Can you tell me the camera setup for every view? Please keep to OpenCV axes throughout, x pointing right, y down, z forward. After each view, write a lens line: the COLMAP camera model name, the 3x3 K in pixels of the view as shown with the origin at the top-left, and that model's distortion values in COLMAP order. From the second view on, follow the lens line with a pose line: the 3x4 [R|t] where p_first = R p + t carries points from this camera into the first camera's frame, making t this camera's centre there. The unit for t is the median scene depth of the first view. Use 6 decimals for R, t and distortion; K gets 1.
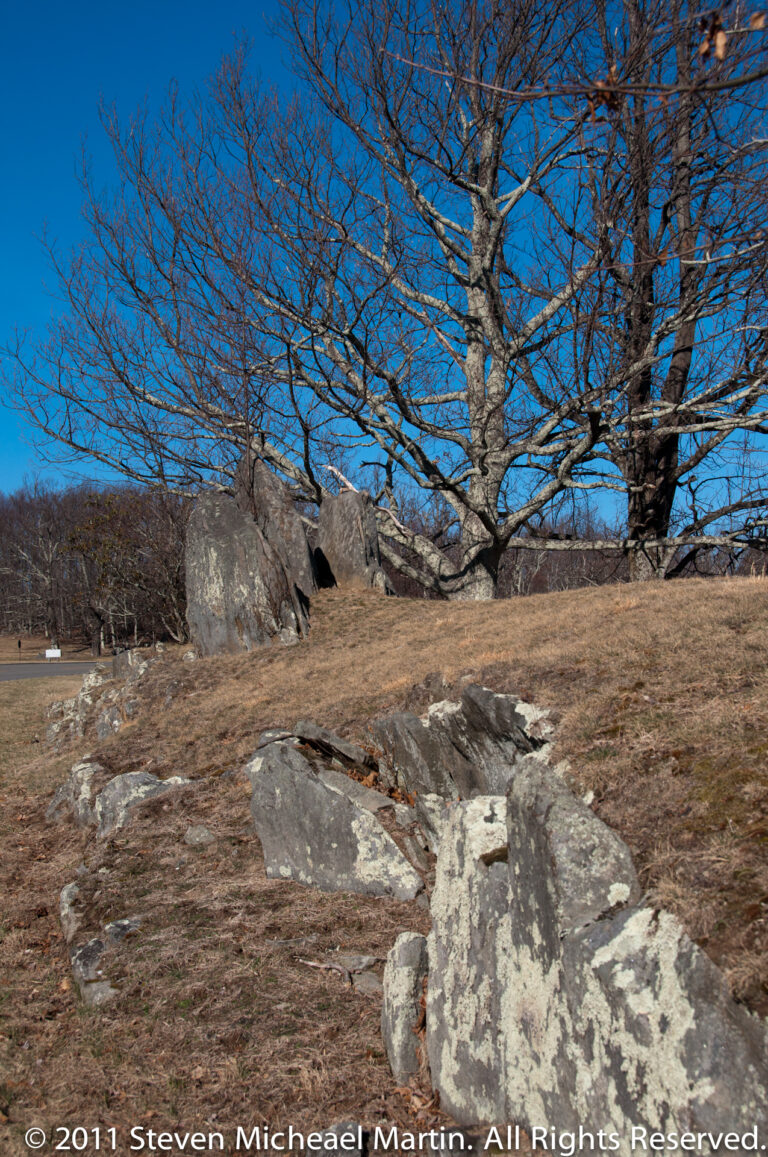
lens RADIAL K [[1704.9, 0, 384.8], [0, 1704.9, 581.3], [0, 0, 1]] dist [0.016604, 0.000000]
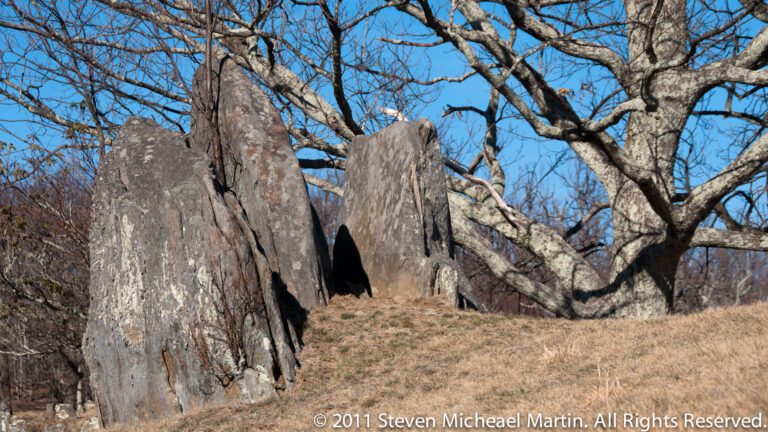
lens RADIAL K [[2152.6, 0, 382.4], [0, 2152.6, 212.4], [0, 0, 1]] dist [0.639774, 0.000000]
pose [[0.997780, 0.004664, -0.066429, 0.016684], [-0.008392, 0.998398, -0.055954, 0.012193], [0.066062, 0.056387, 0.996221, 0.260393]]
